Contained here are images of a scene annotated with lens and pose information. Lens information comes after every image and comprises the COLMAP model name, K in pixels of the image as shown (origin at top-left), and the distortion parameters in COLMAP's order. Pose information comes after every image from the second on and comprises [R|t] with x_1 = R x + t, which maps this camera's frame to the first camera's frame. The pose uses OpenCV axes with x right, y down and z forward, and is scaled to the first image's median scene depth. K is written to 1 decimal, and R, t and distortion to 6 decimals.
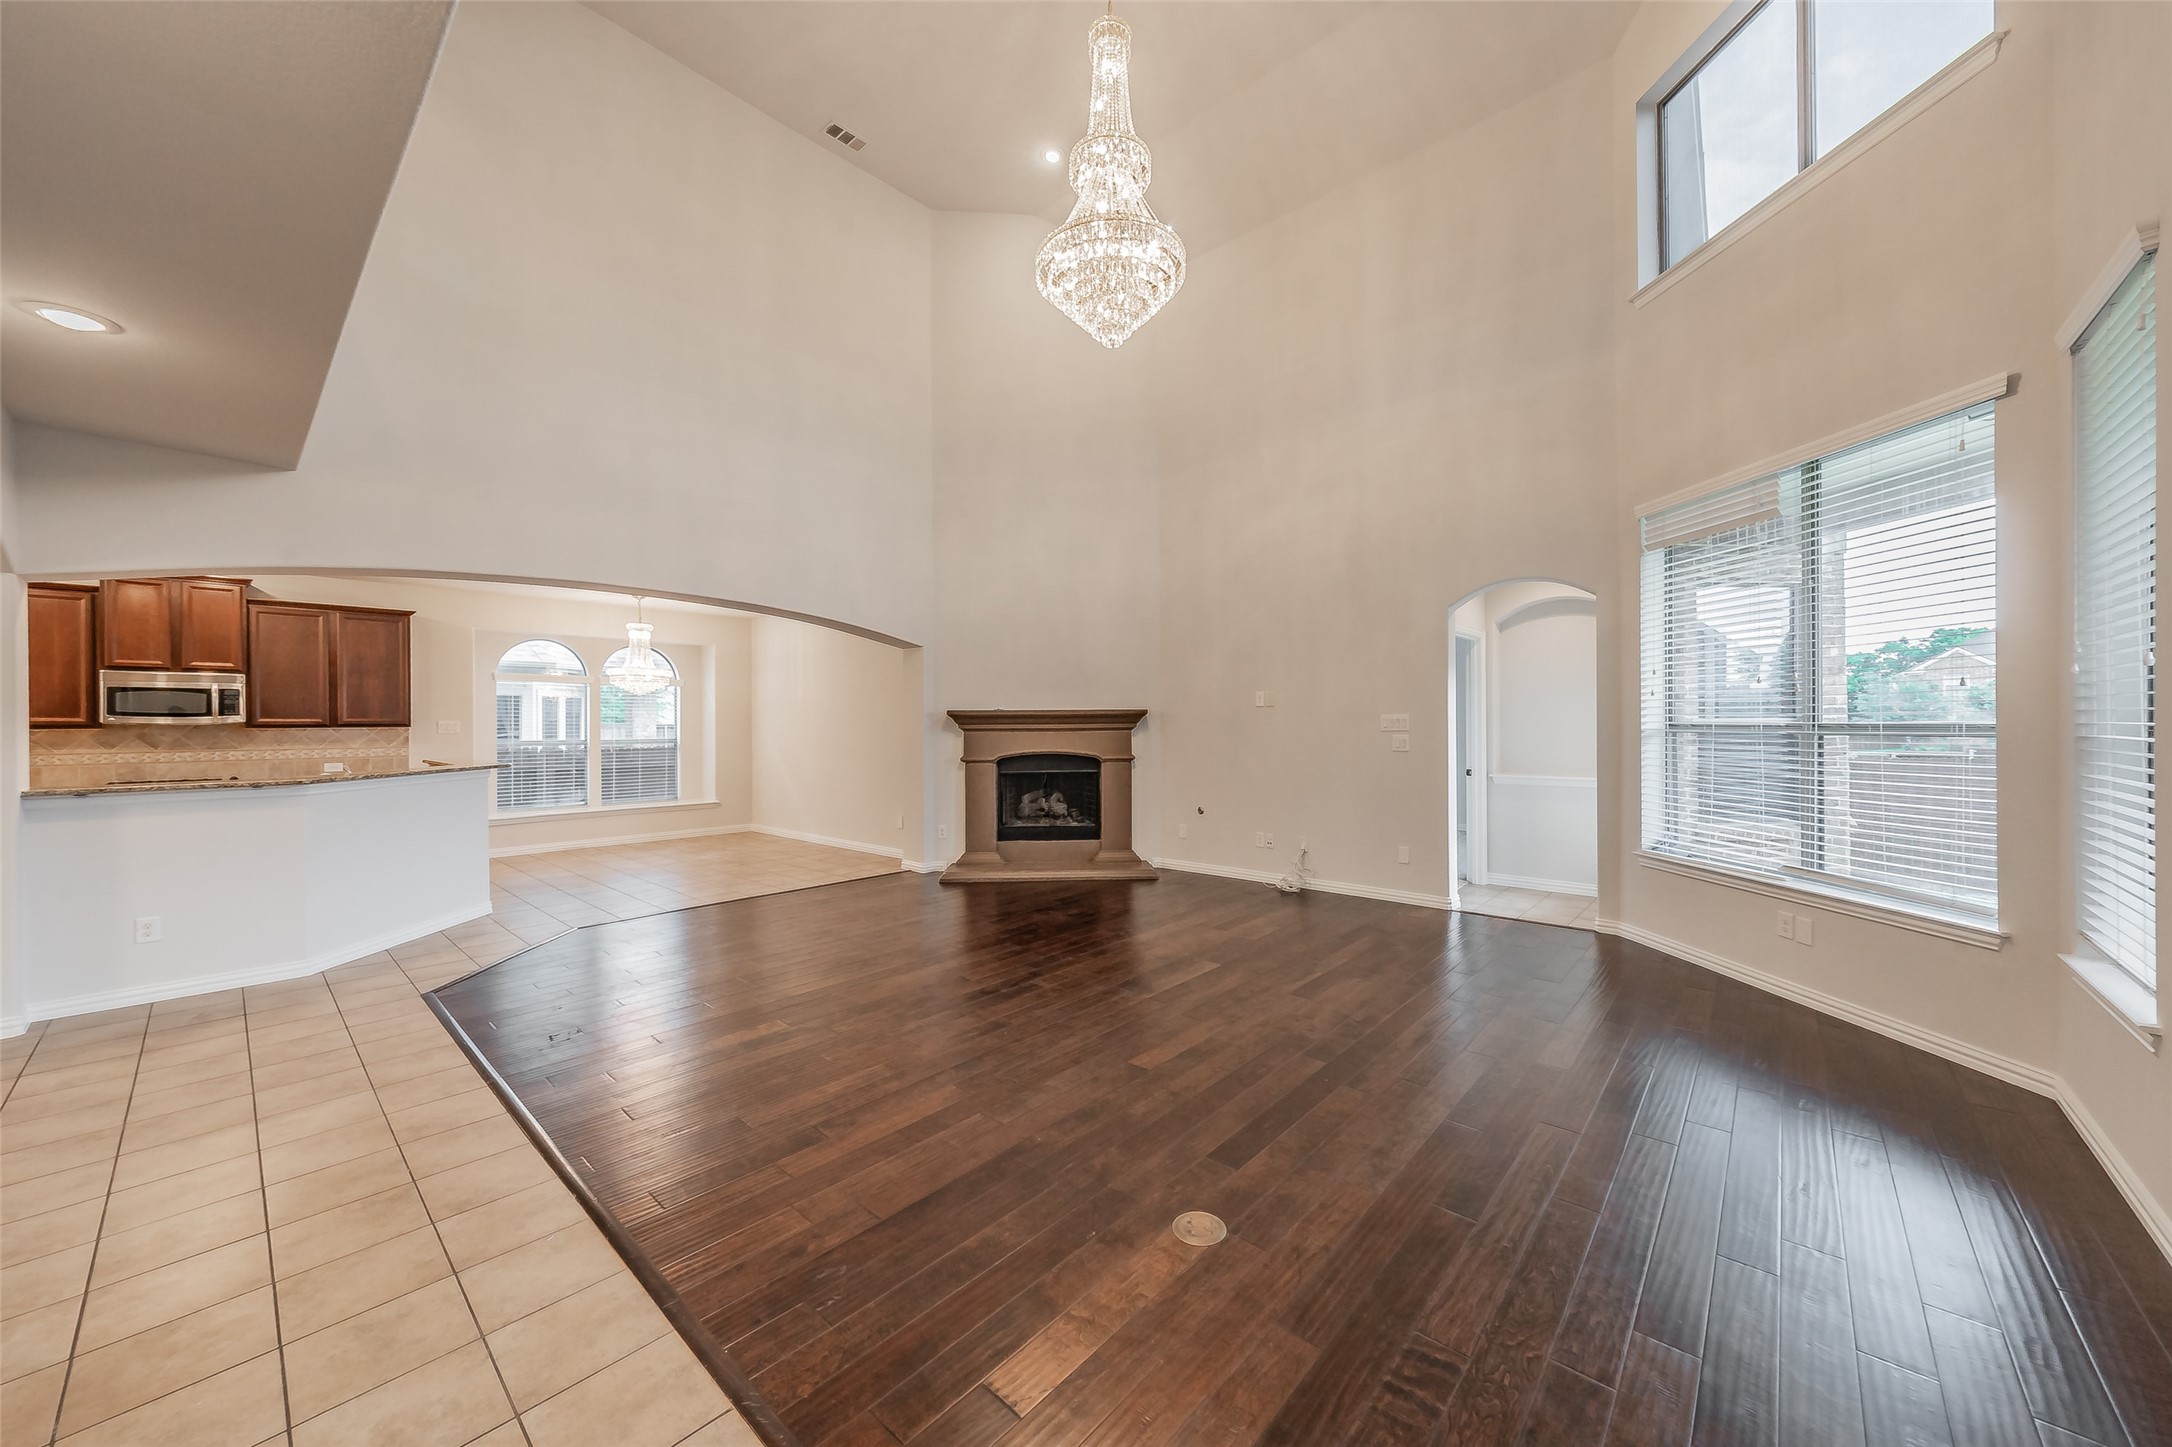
lens RADIAL K [[795.1, 0, 1095.5], [0, 795.1, 724.8], [0, 0, 1]] dist [0.001129, 0.000136]
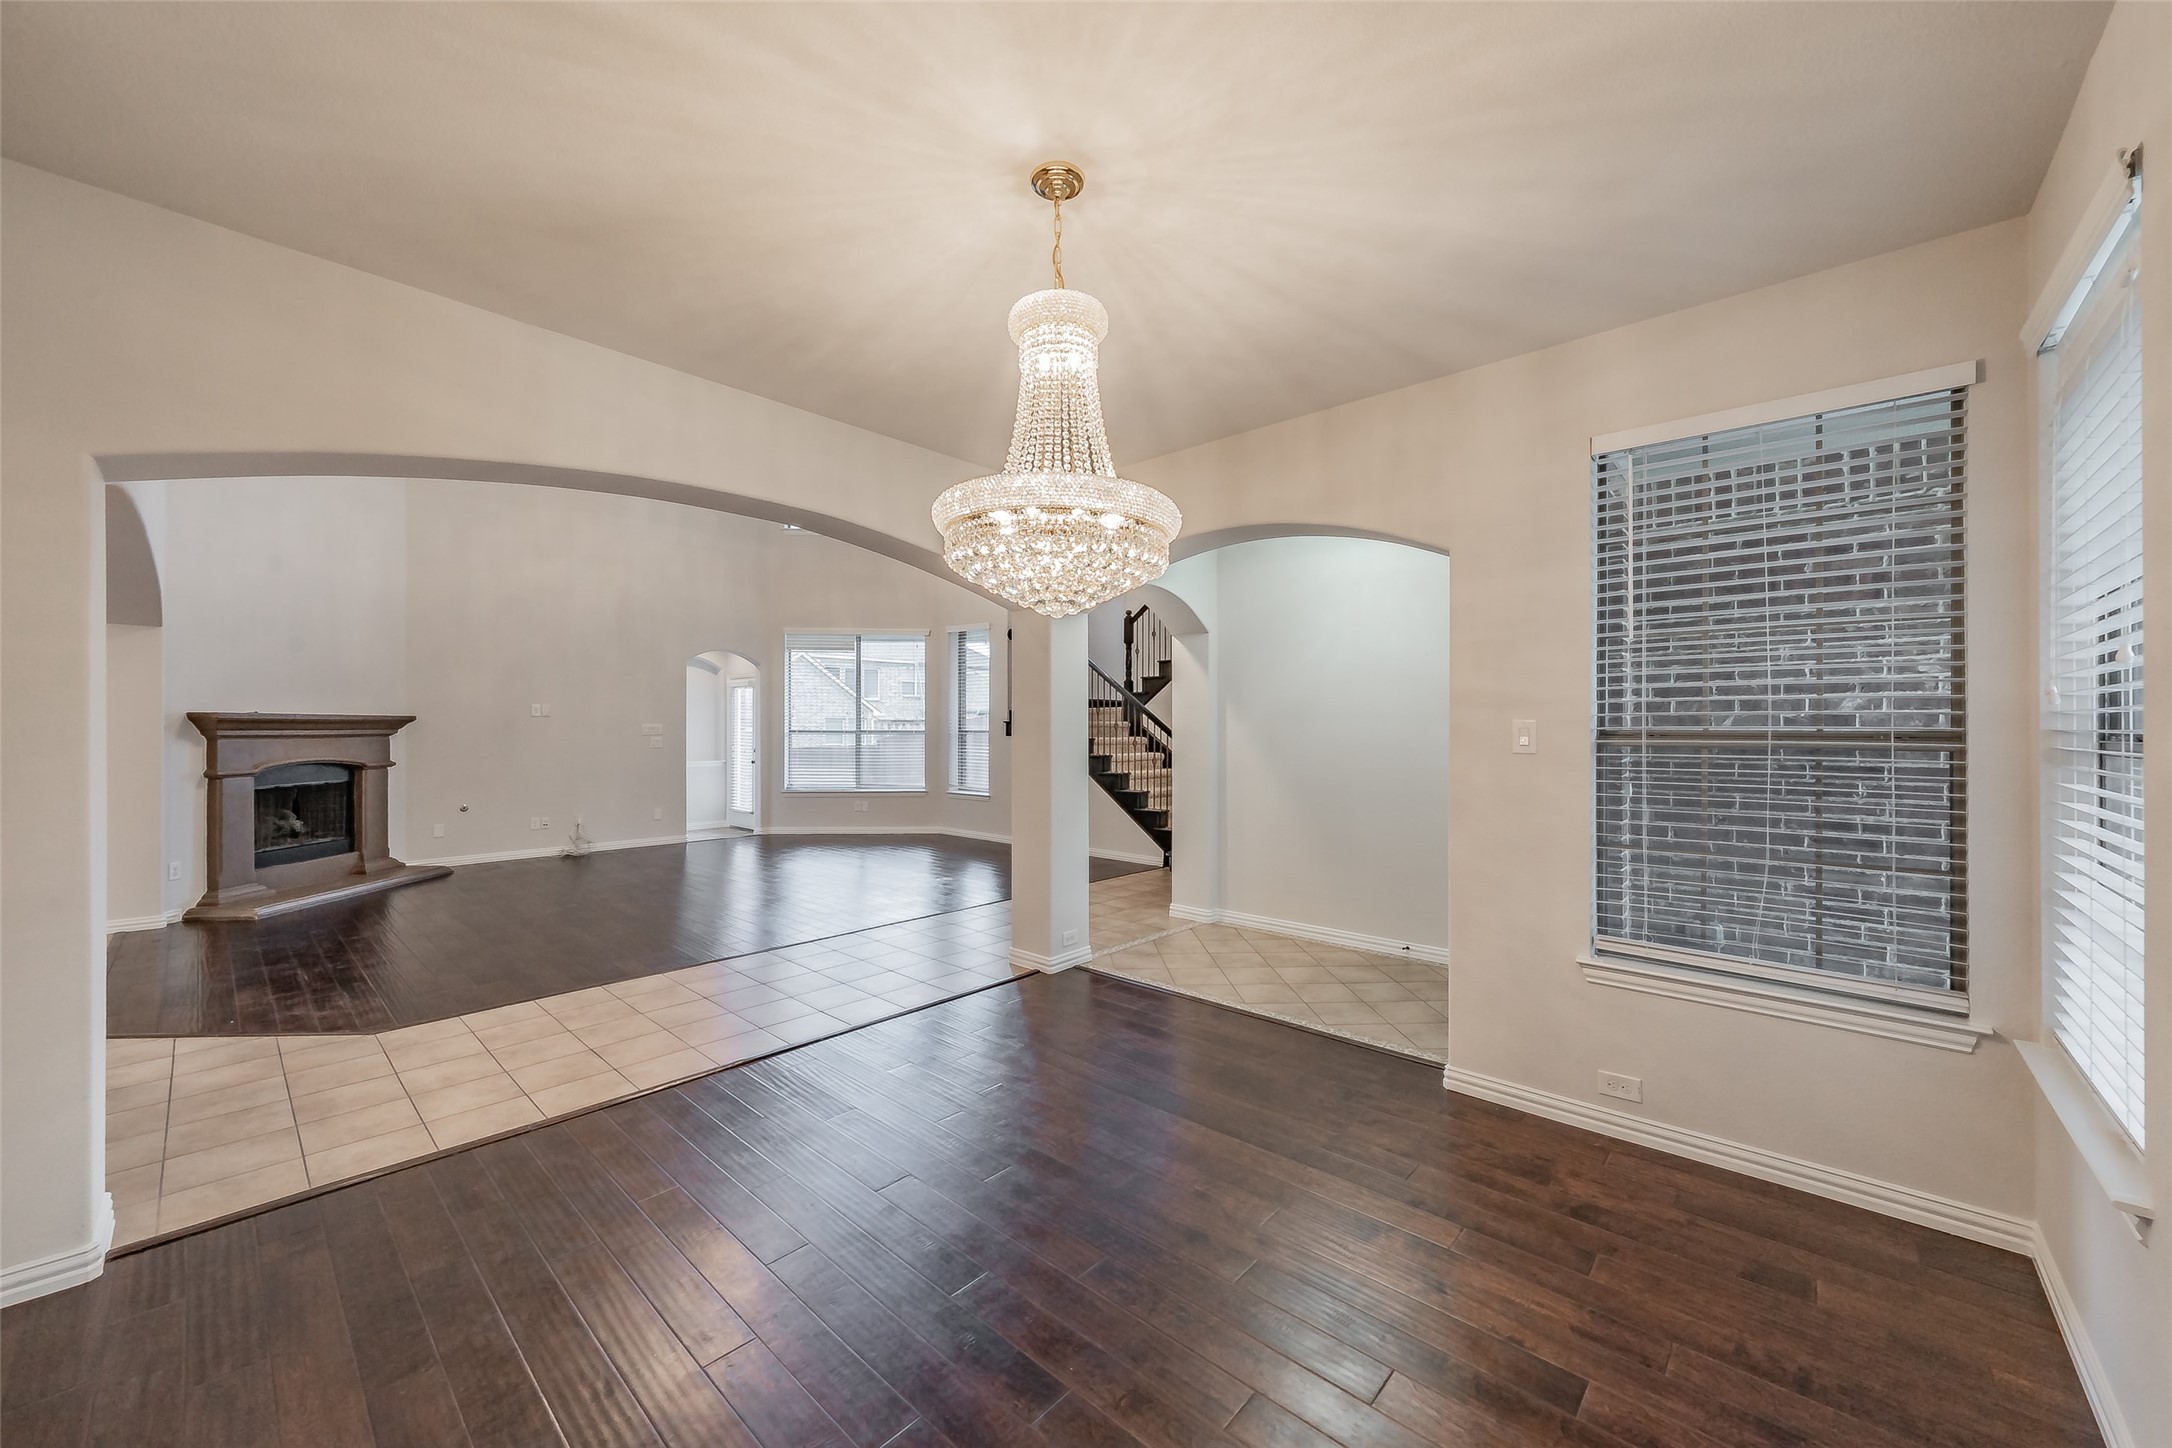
lens RADIAL K [[795.1, 0, 1091.1], [0, 795.1, 728.9], [0, 0, 1]] dist [0.001129, 0.000136]
pose [[-0.000217, 0.003549, 0.999994, -0.971273], [0.004383, 0.999984, -0.003548, 0.004775], [-0.999990, 0.004382, -0.000233, 0.122691]]
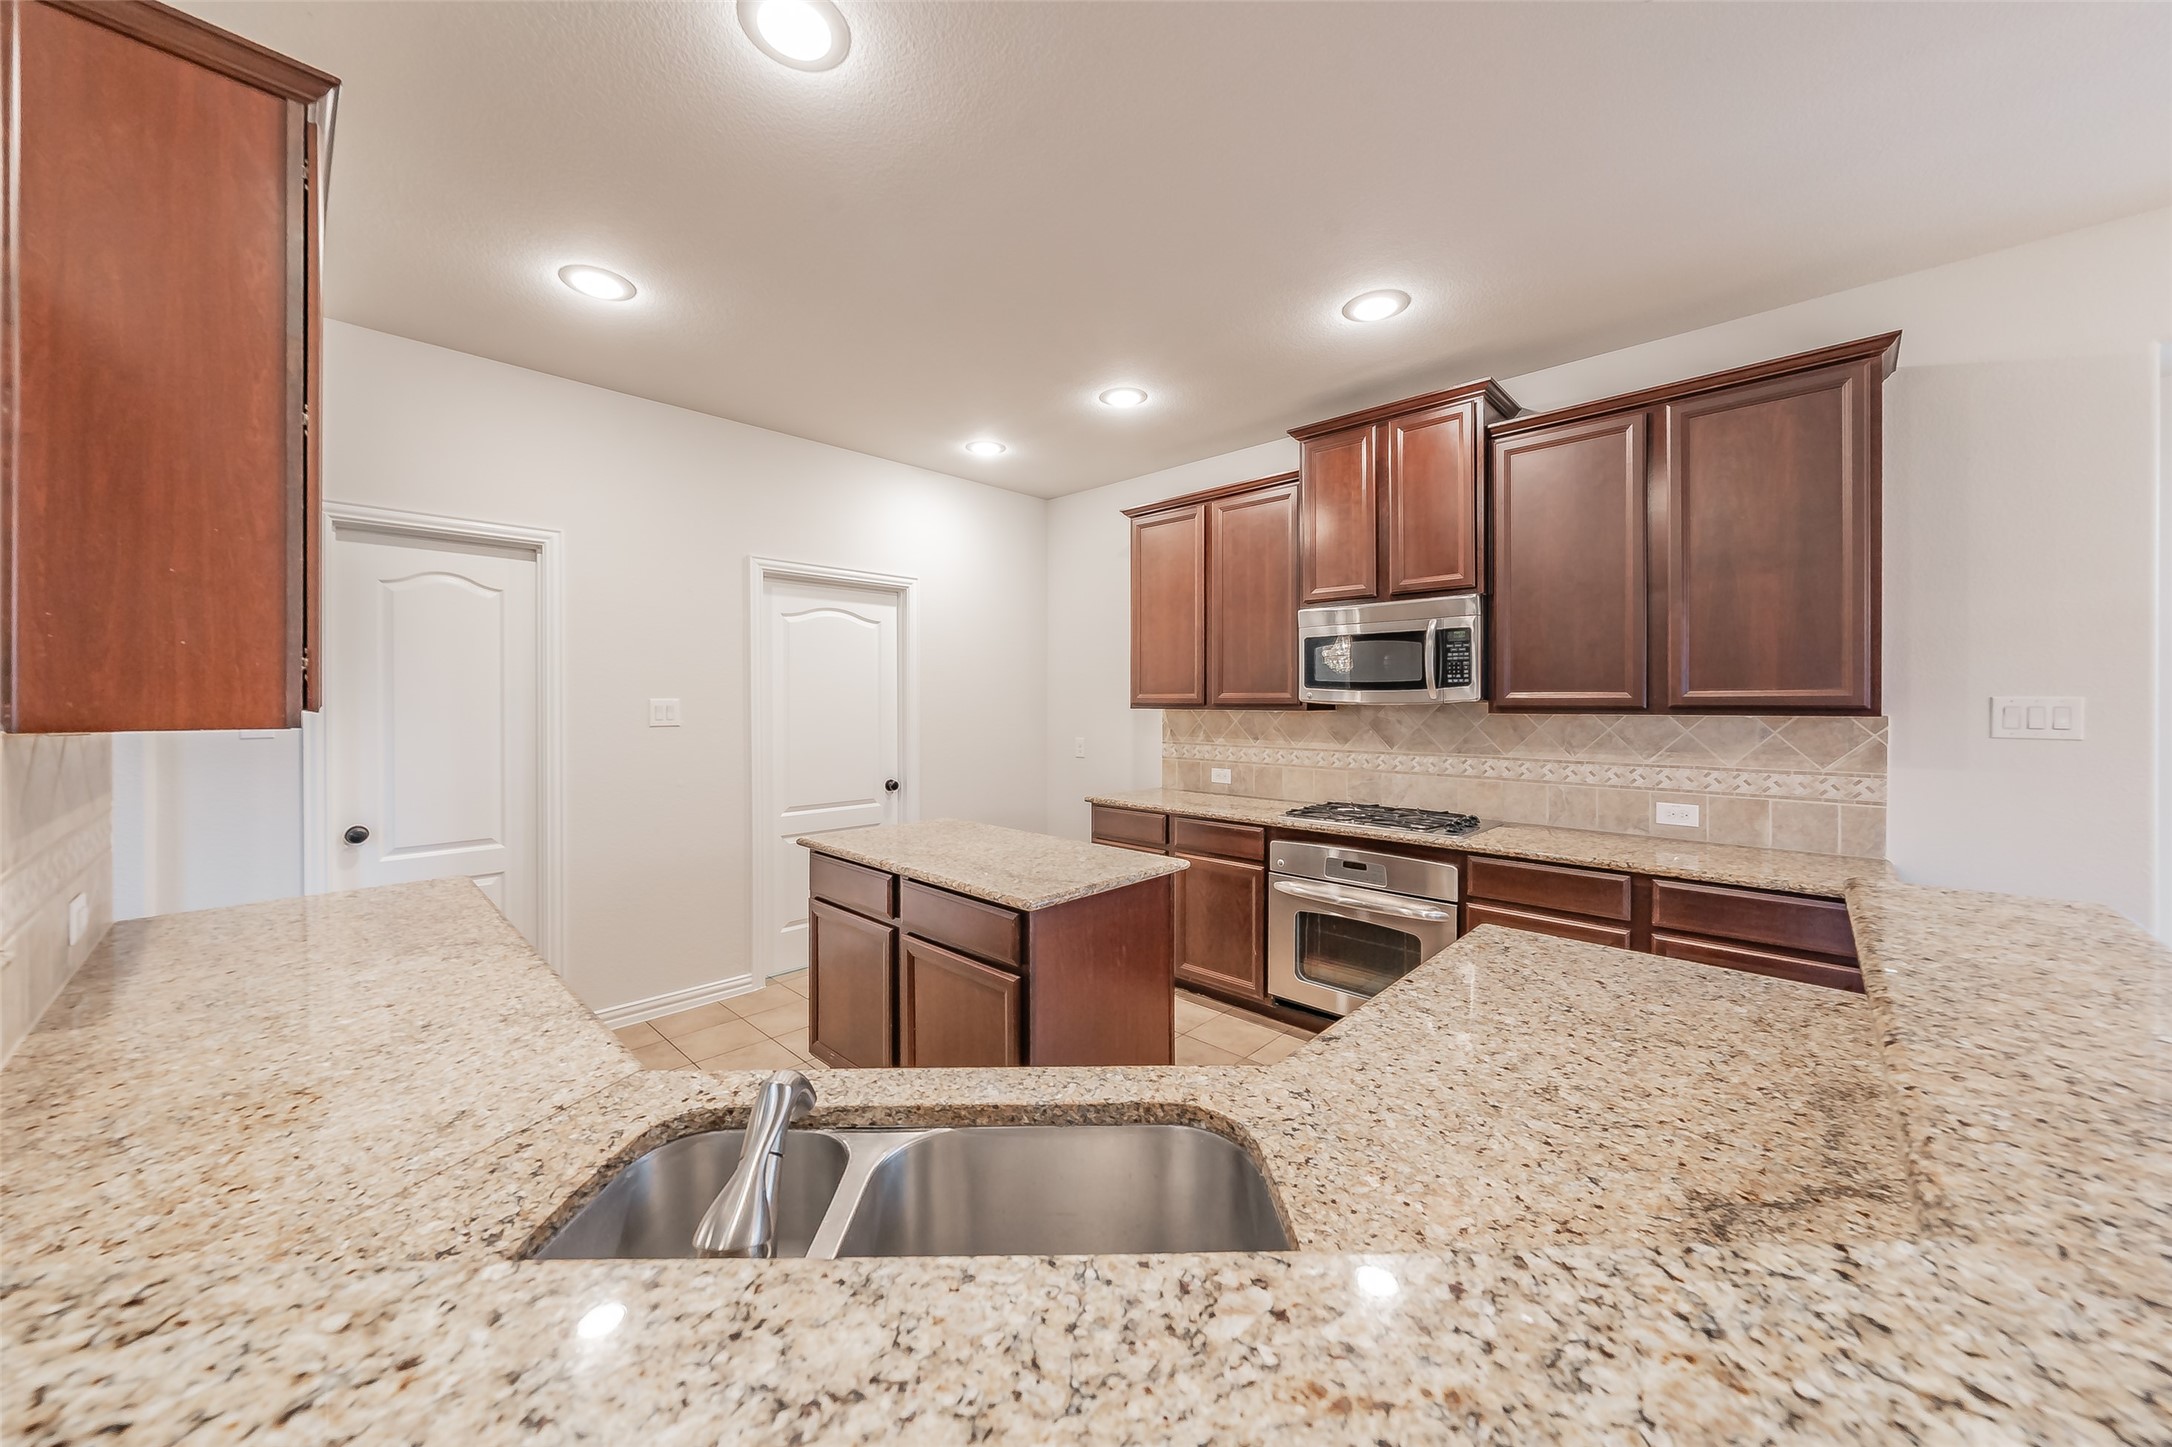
lens RADIAL K [[759.2, 0, 1100.6], [0, 759.2, 704.0], [0, 0, 1]] dist [0.000014, -0.000149]
pose [[-0.022794, 0.008293, -0.999706, -0.581445], [-0.004697, 0.999954, 0.008402, -0.003455], [0.999729, 0.004887, -0.022754, 0.731732]]
